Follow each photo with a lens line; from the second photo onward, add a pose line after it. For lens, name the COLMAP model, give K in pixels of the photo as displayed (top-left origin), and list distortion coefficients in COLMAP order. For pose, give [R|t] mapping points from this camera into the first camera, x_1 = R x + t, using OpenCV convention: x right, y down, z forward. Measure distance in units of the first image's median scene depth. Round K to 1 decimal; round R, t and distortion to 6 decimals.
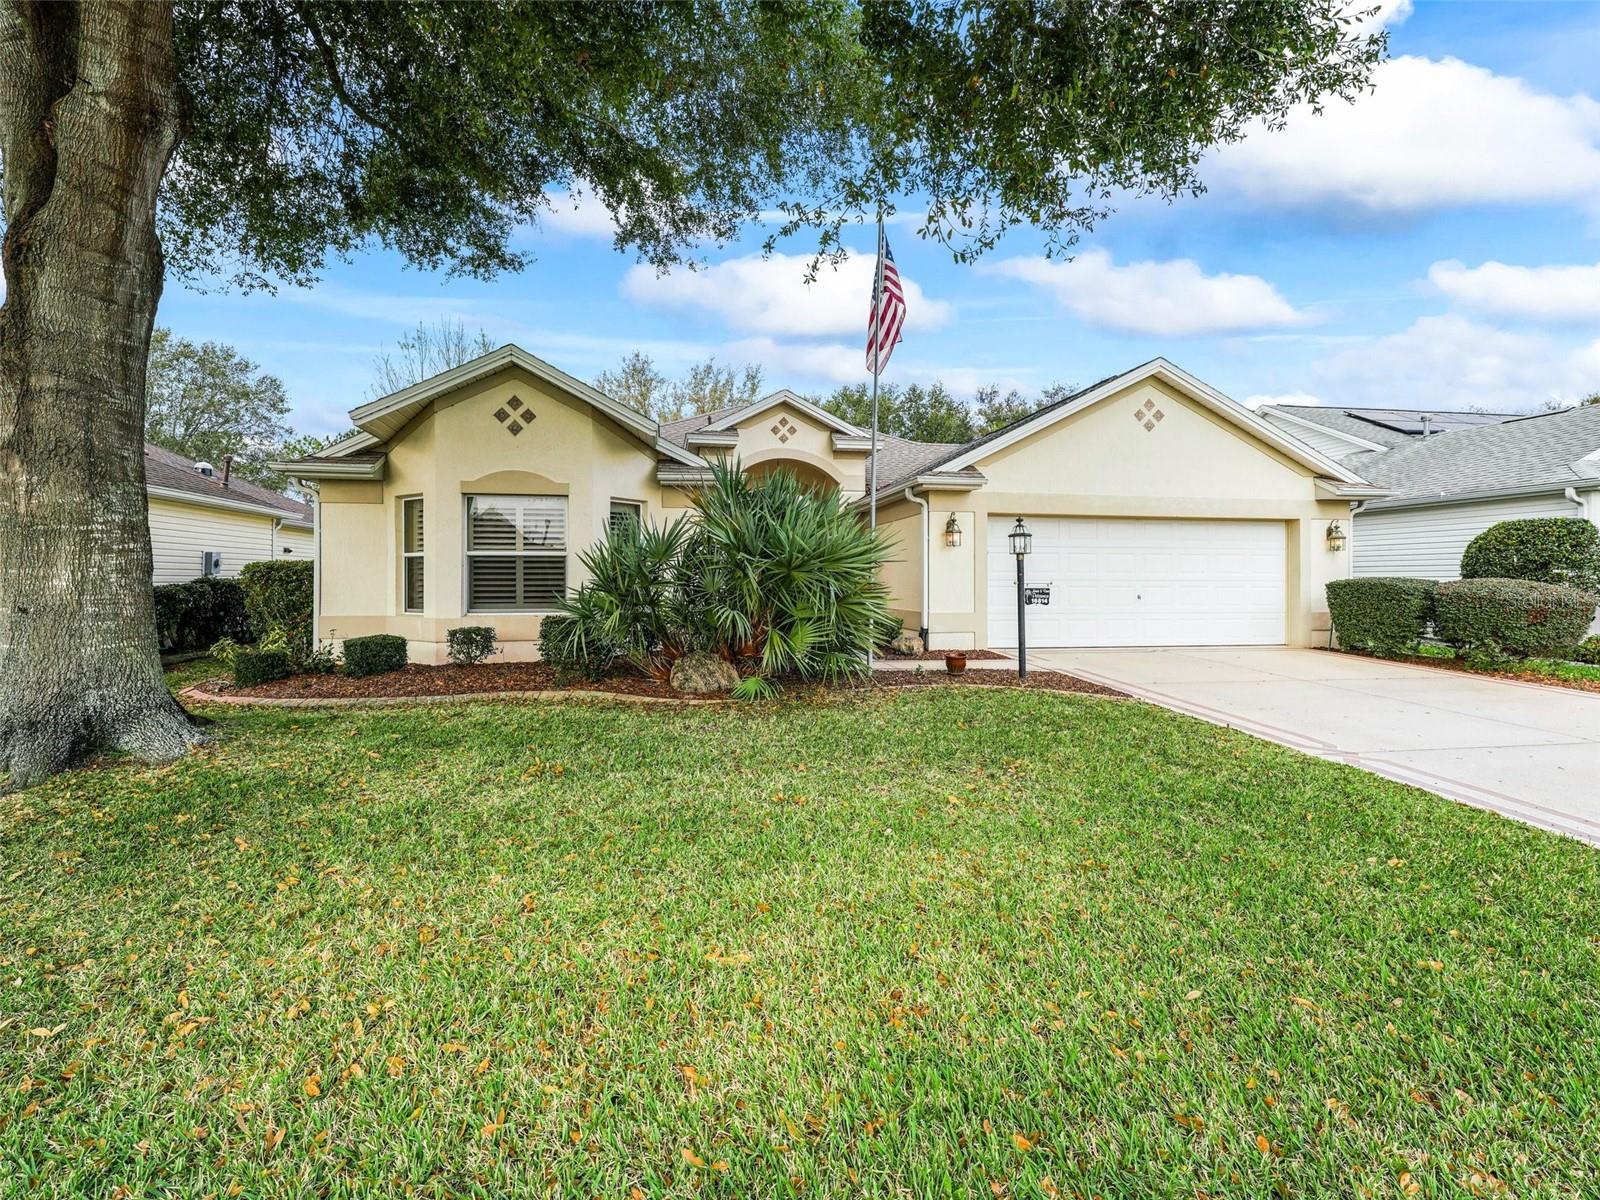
lens RADIAL K [[697.1, 0, 799.7], [0, 697.1, 595.7], [0, 0, 1]] dist [0.003354, -0.000144]
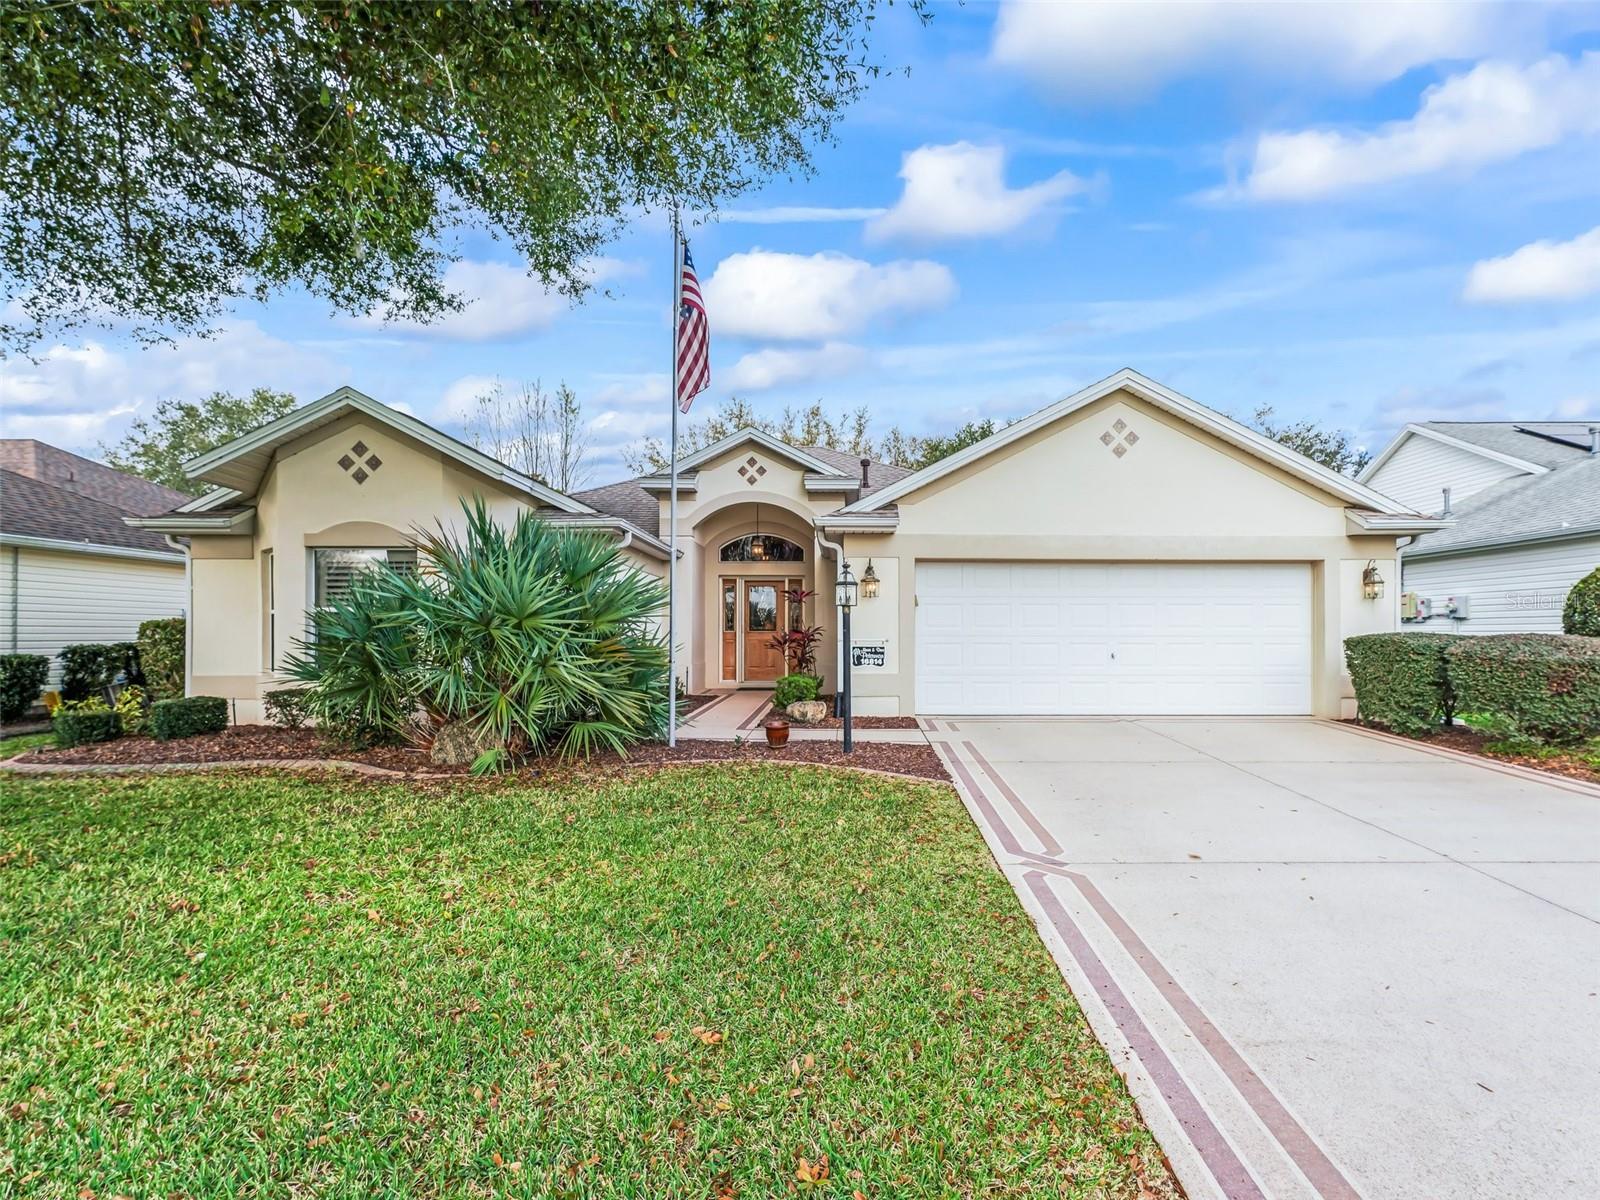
lens RADIAL K [[744.1, 0, 836.6], [0, 744.1, 652.5], [0, 0, 1]] dist [0.005024, 0.000287]
pose [[0.990752, 0.000751, -0.135685, 0.289783], [-0.000510, 0.999998, 0.001811, -0.003712], [0.135686, -0.001725, 0.990750, 0.073067]]
